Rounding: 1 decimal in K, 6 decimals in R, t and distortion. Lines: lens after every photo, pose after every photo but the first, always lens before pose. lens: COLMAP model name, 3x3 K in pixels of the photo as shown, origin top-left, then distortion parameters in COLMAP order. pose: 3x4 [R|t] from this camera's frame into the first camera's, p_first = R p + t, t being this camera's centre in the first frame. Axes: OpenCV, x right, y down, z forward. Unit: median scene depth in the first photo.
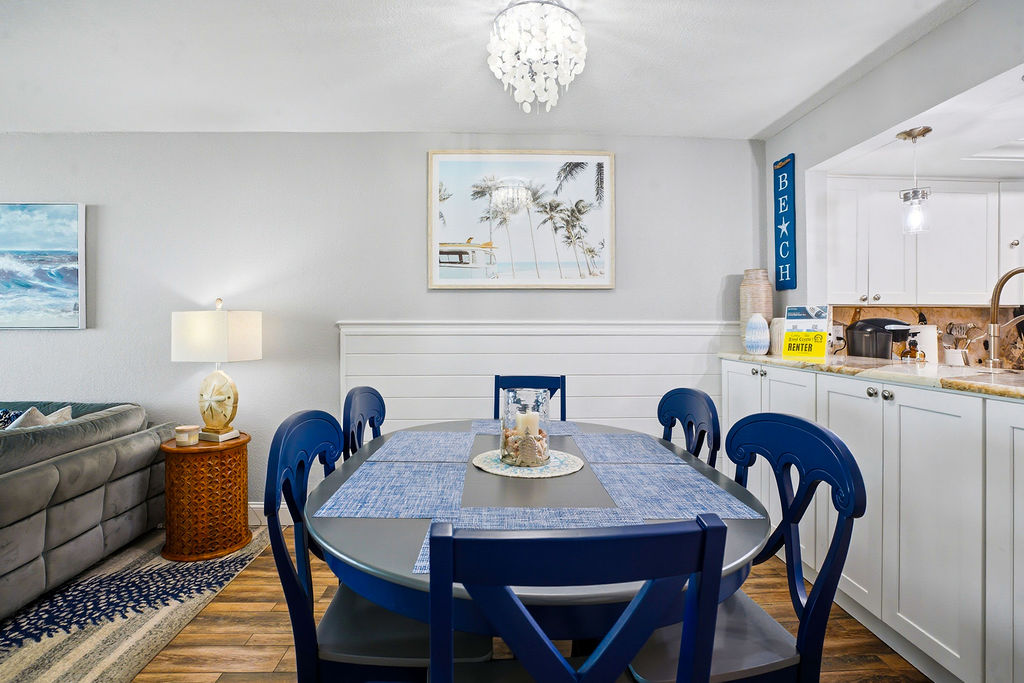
lens RADIAL K [[498.0, 0, 508.7], [0, 498.0, 323.6], [0, 0, 1]] dist [-0.075043, 0.031460]
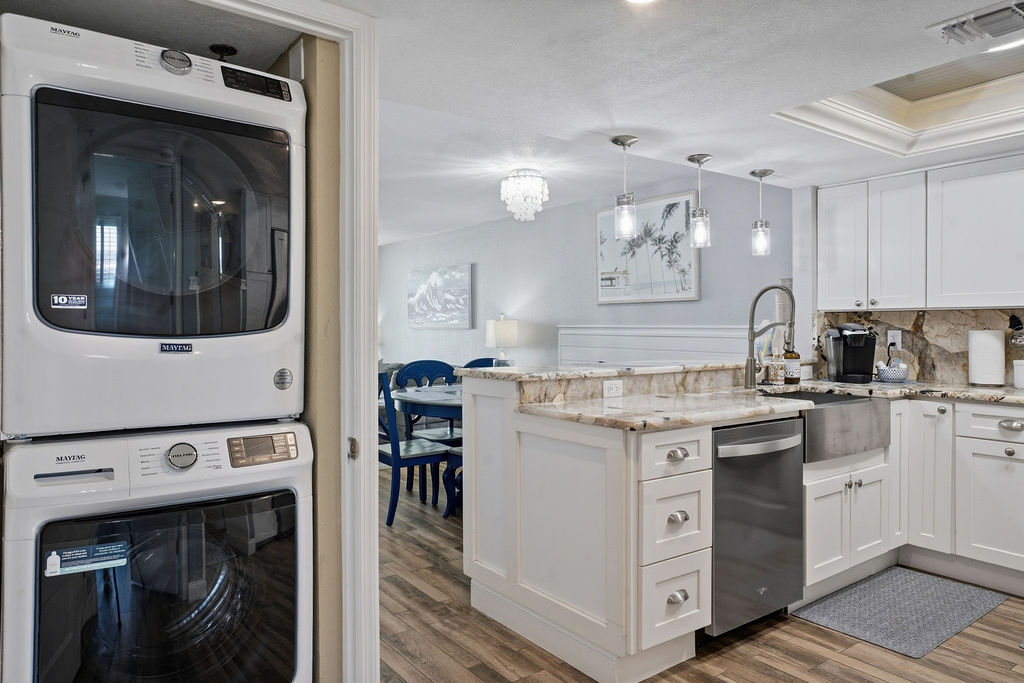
lens RADIAL K [[675.8, 0, 512.0], [0, 675.8, 341.5], [0, 0, 1]] dist [0.001268, 0.000520]
pose [[0.555908, 0.021218, -0.830973, 1.399292], [0.001283, 0.999651, 0.026383, -0.010994], [0.831243, -0.015733, 0.555687, -0.349432]]
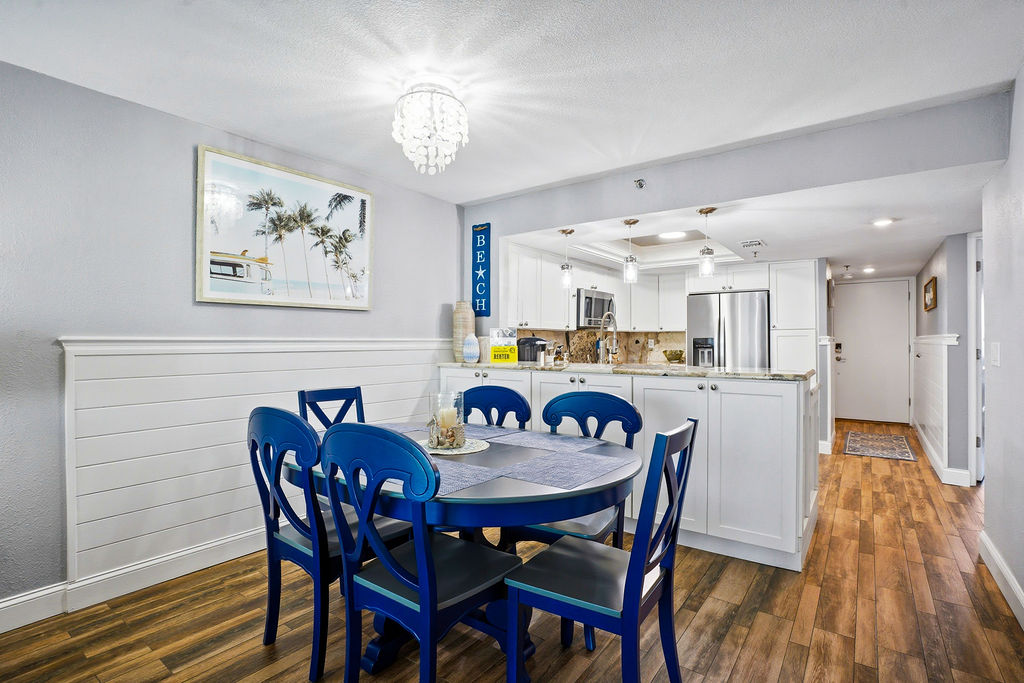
lens RADIAL K [[488.3, 0, 514.2], [0, 488.3, 339.3], [0, 0, 1]] dist [-0.058215, 0.031110]
pose [[0.629828, 0.001128, 0.776734, -0.468767], [-0.002735, 0.999996, 0.000765, -0.004706], [-0.776730, -0.002606, 0.629829, 0.021985]]
